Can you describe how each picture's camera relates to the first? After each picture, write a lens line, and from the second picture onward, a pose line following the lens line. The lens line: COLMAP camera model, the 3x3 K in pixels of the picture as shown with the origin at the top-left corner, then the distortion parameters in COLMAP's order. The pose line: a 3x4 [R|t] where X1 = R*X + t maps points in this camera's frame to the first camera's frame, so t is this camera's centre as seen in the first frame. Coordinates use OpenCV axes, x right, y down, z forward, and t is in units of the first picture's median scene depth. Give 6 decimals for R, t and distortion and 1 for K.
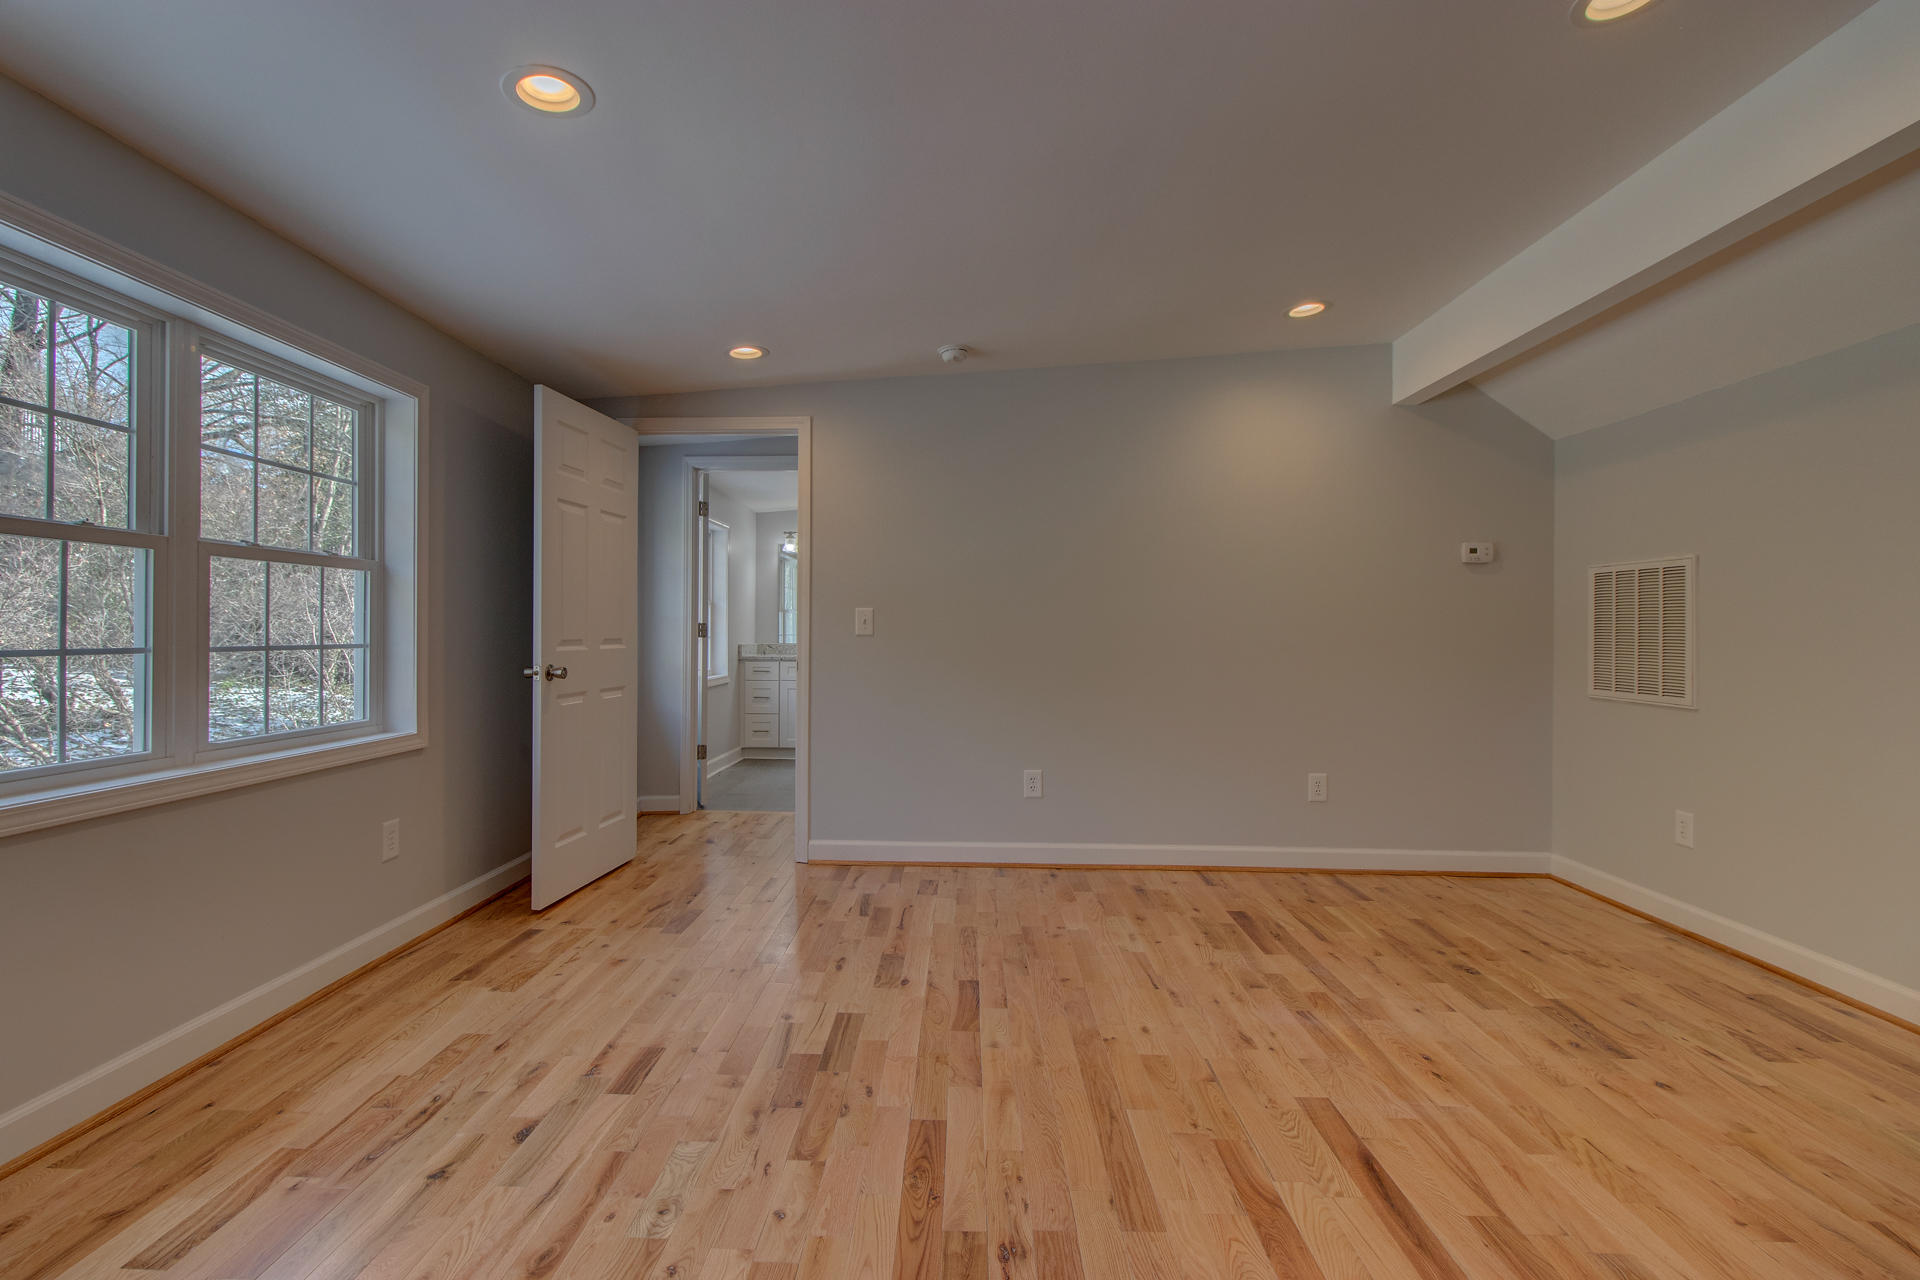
lens RADIAL K [[893.6, 0, 936.8], [0, 893.6, 628.5], [0, 0, 1]] dist [0.000634, 0.001301]
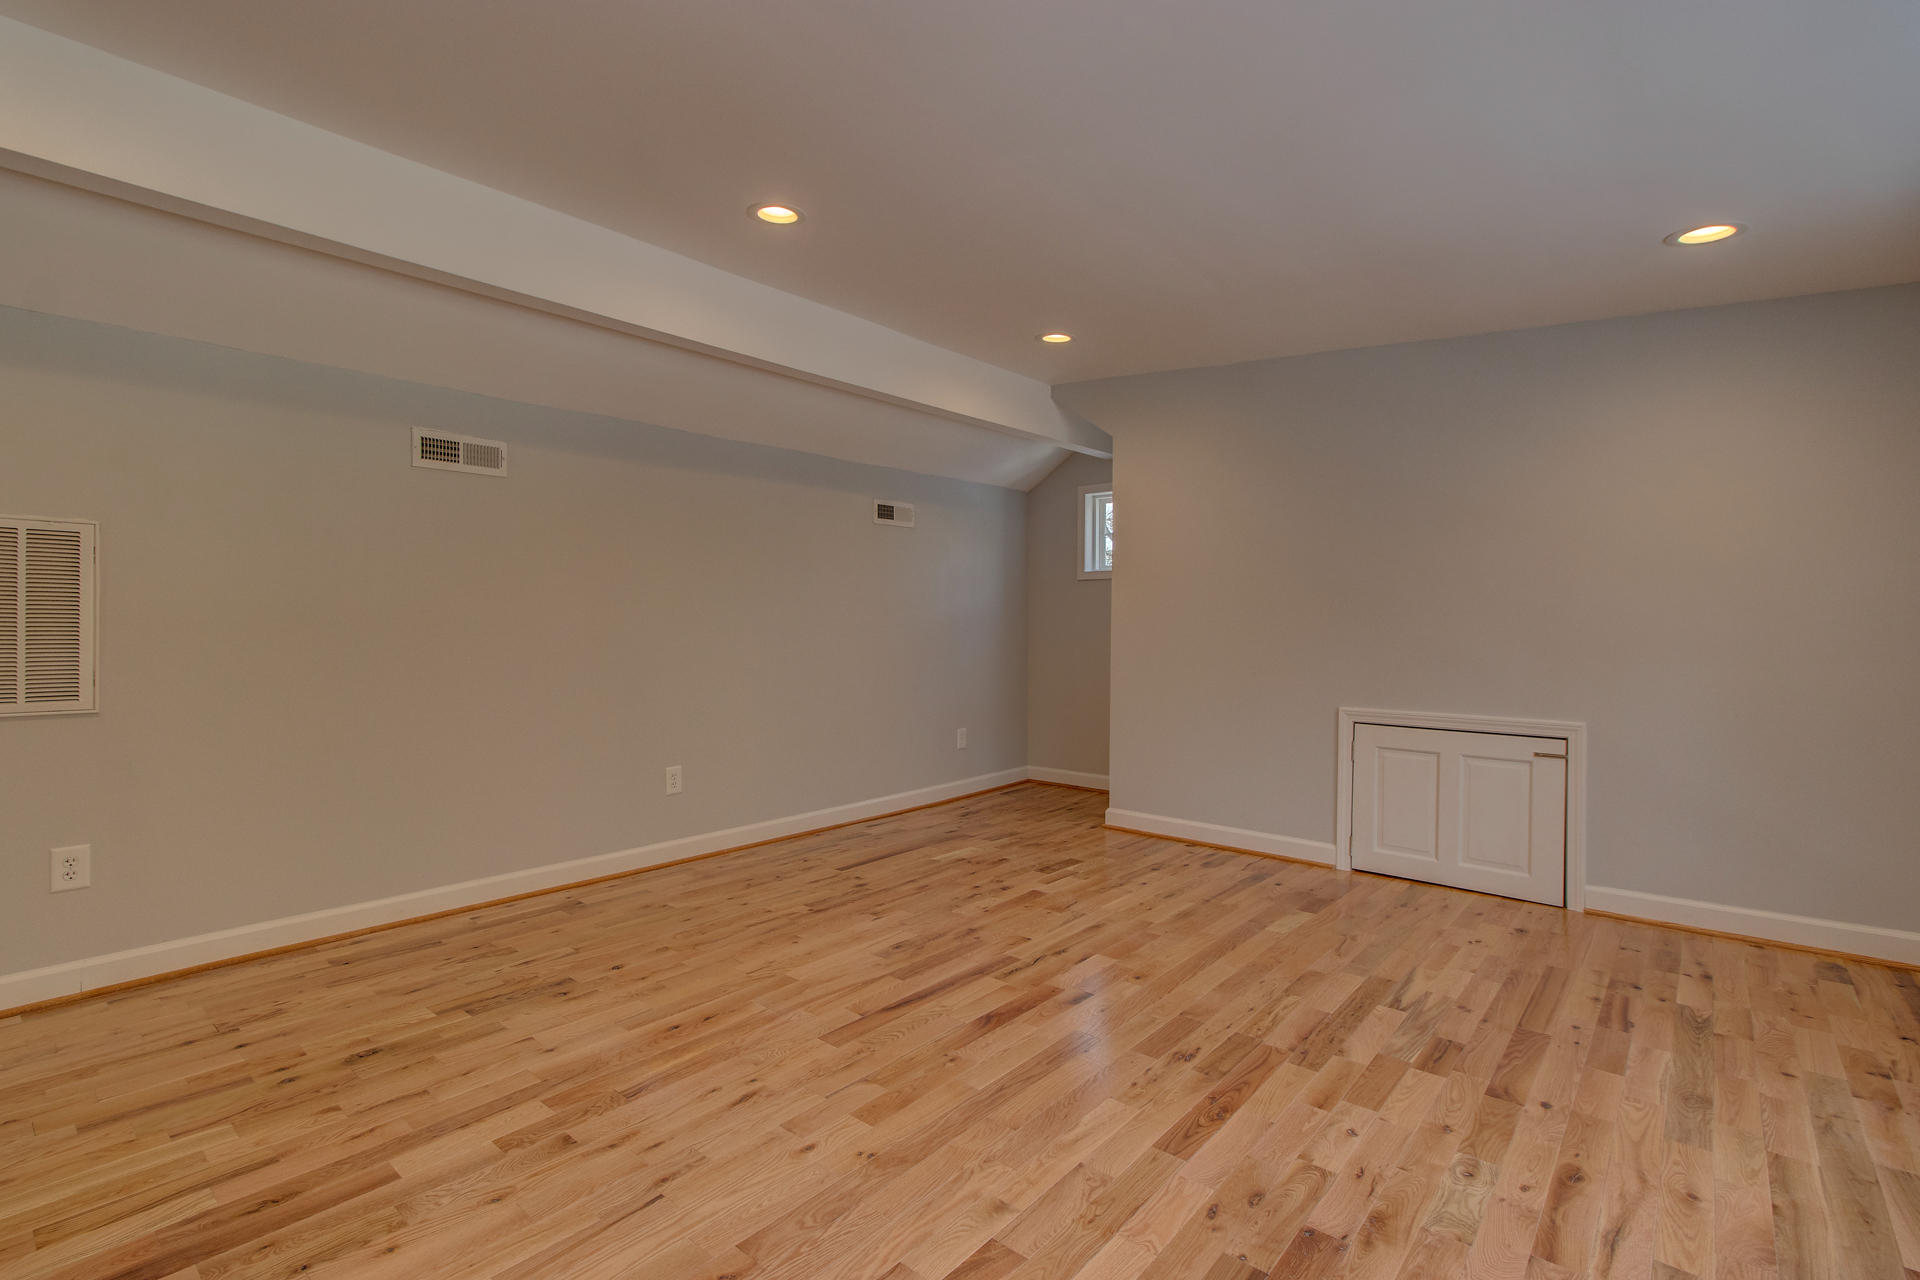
lens RADIAL K [[893.6, 0, 936.8], [0, 893.6, 628.5], [0, 0, 1]] dist [0.000634, 0.001301]
pose [[-0.776755, -0.014661, 0.629632, -0.374332], [-0.011943, 0.999892, 0.008549, -0.001176], [-0.629689, -0.000879, -0.776847, 1.757690]]
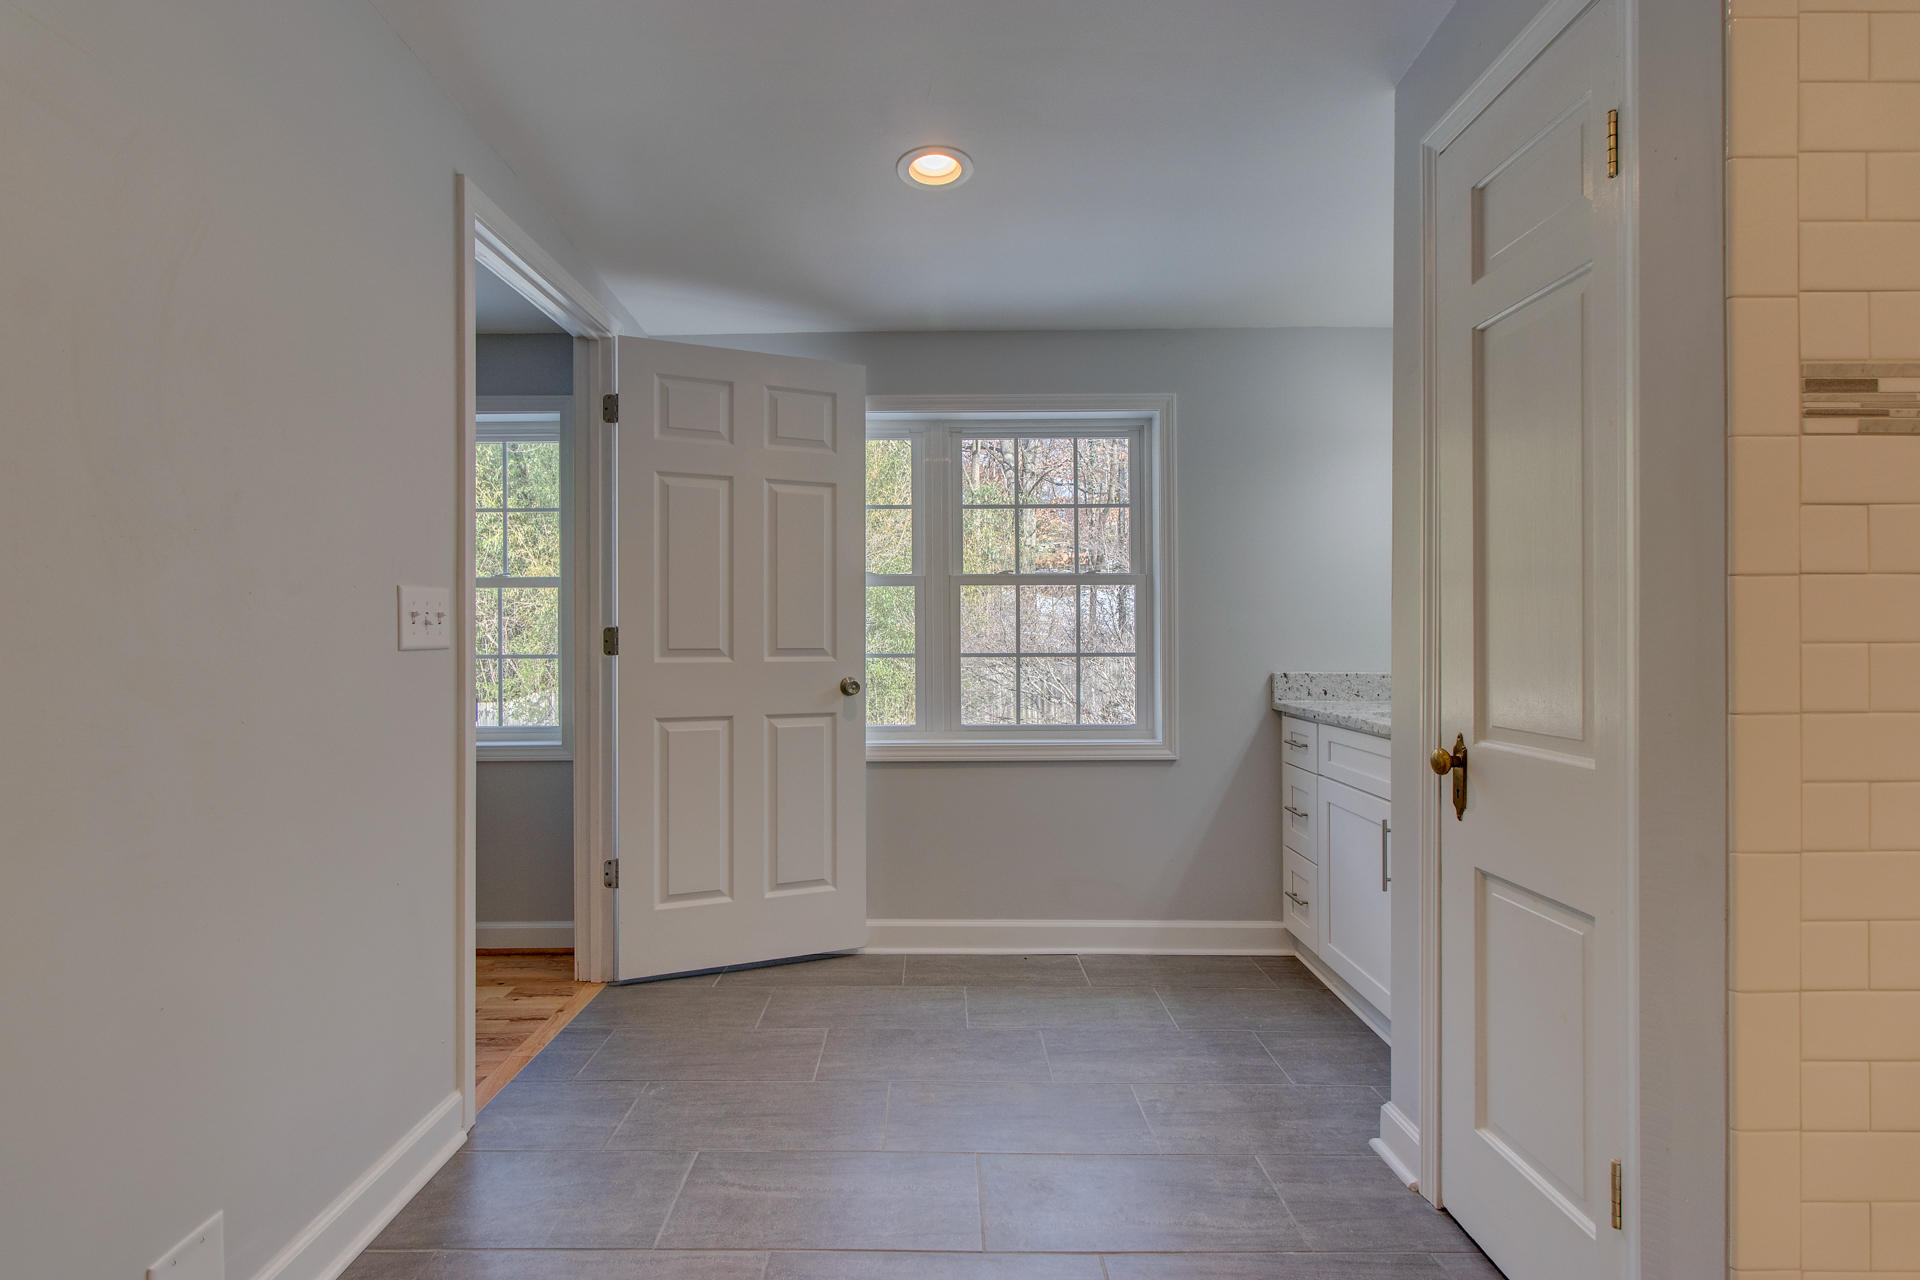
lens RADIAL K [[893.6, 0, 936.8], [0, 893.6, 628.5], [0, 0, 1]] dist [0.000634, 0.001301]
pose [[0.025374, -0.008962, -0.999638, 0.486360], [0.006061, 0.999943, -0.008811, -0.004995], [0.999660, -0.005835, 0.025427, 0.835853]]
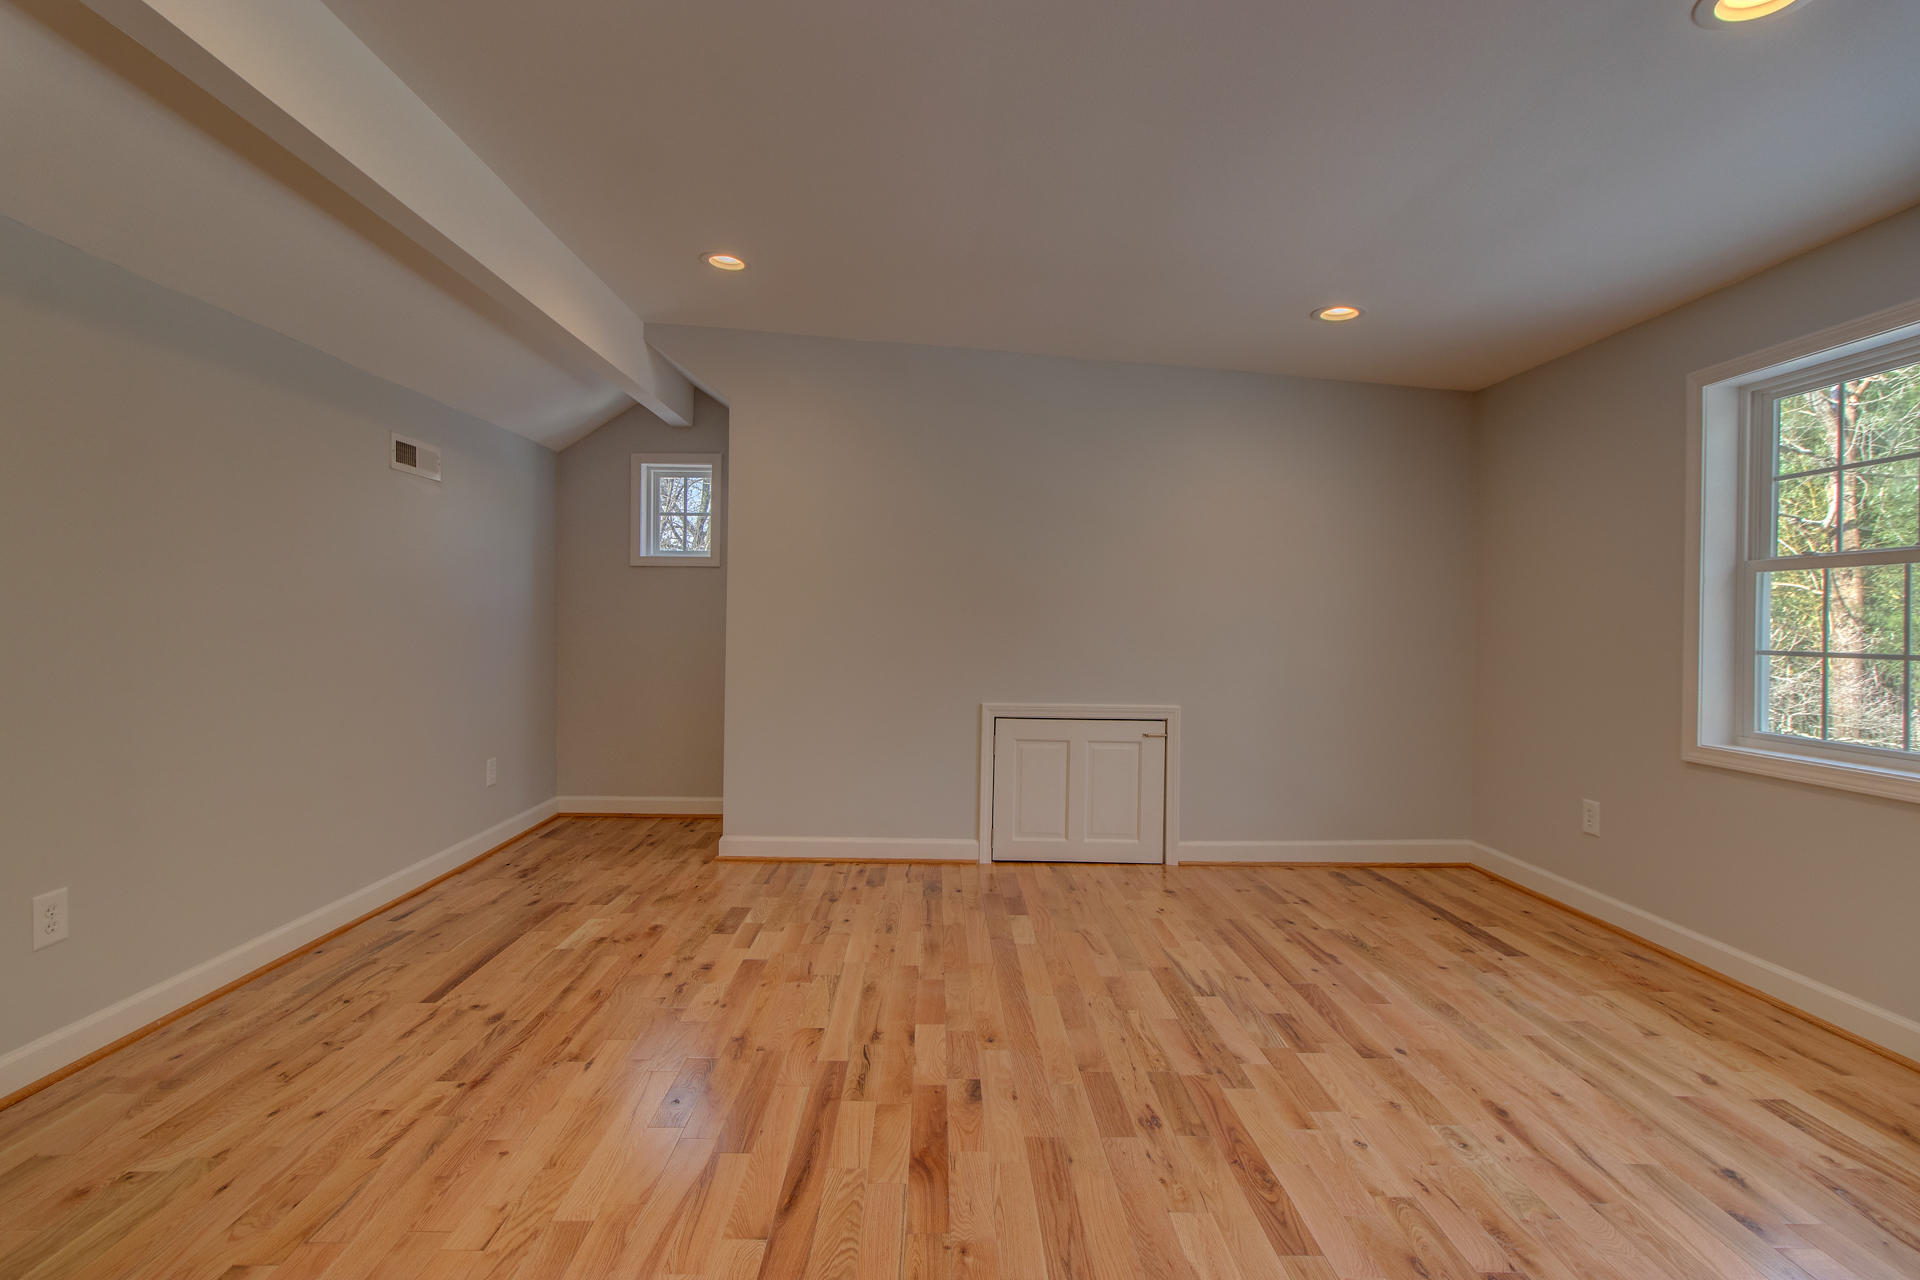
lens RADIAL K [[890.2, 0, 944.6], [0, 890.2, 625.5], [0, 0, 1]] dist [0.002185, 0.001075]
pose [[-0.998957, -0.018062, -0.041928, 0.323581], [-0.018144, 0.999834, 0.001563, 0.002860], [0.041892, 0.002322, -0.999119, 1.655453]]
